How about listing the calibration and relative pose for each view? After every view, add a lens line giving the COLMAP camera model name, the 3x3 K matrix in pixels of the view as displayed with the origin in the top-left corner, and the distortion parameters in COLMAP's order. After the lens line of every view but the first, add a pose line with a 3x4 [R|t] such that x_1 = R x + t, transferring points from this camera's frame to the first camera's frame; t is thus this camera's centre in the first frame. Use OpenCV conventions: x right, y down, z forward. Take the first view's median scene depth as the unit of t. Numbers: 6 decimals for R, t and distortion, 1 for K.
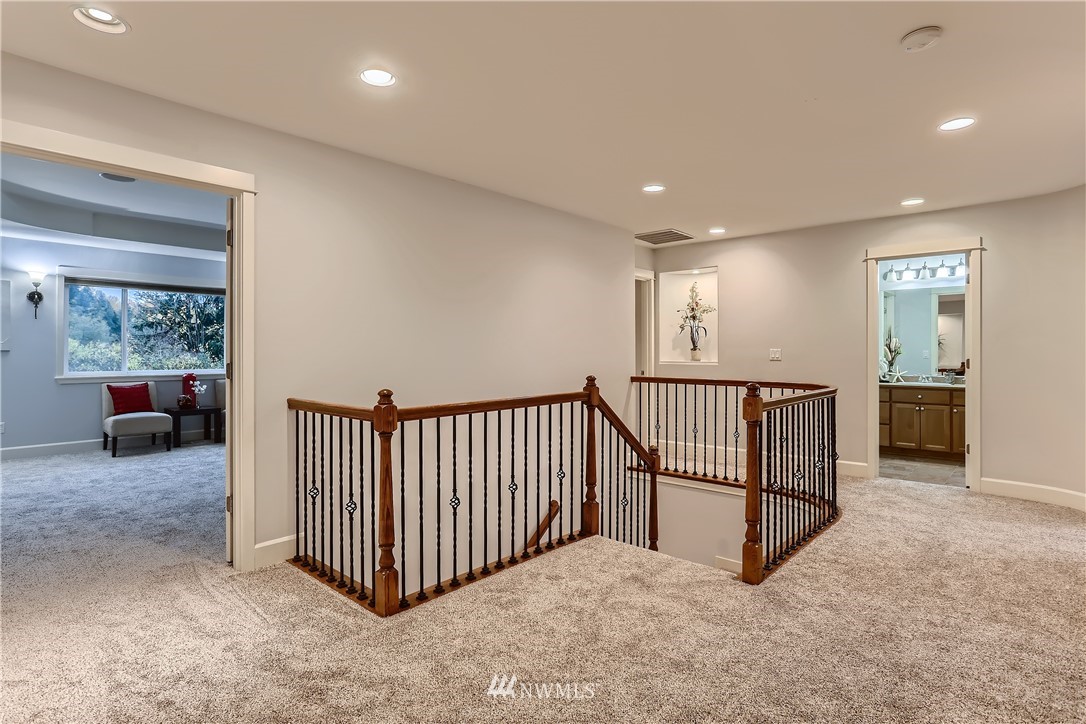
lens RADIAL K [[556.3, 0, 543.6], [0, 556.3, 343.8], [0, 0, 1]] dist [0.001837, 0.000716]
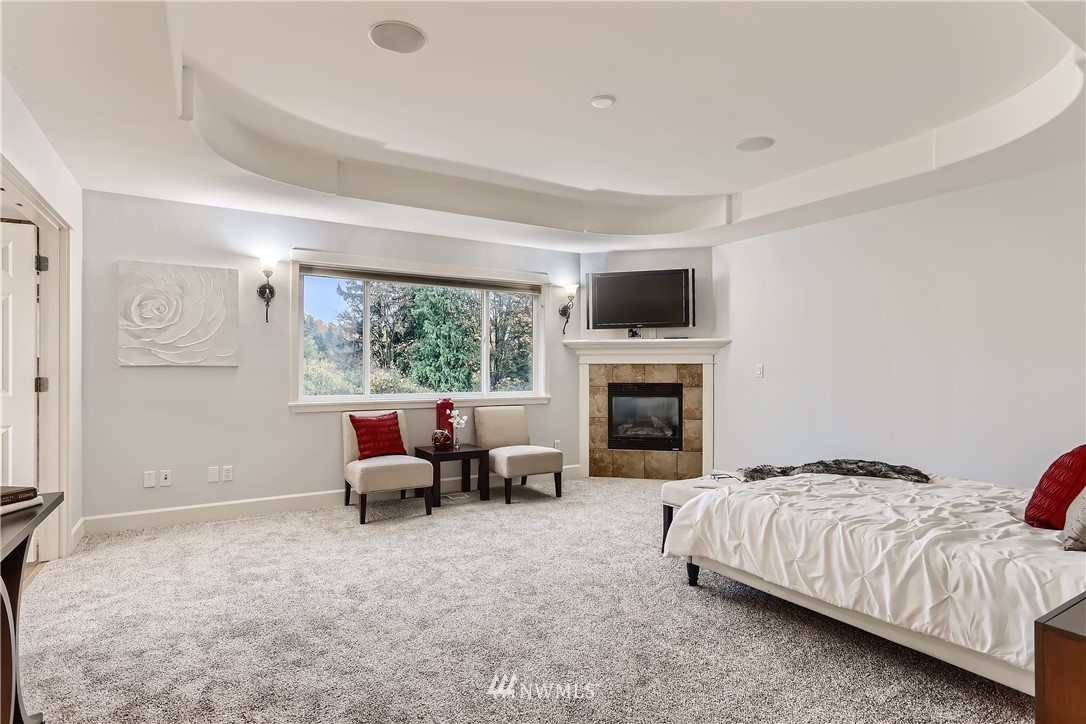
lens RADIAL K [[541.9, 0, 543.2], [0, 541.9, 360.6], [0, 0, 1]] dist [-0.045298, 0.028836]
pose [[0.966423, -0.002704, -0.256941, -0.357329], [0.002694, 0.999996, -0.000393, 0.005736], [0.256941, -0.000312, 0.966427, 0.388214]]
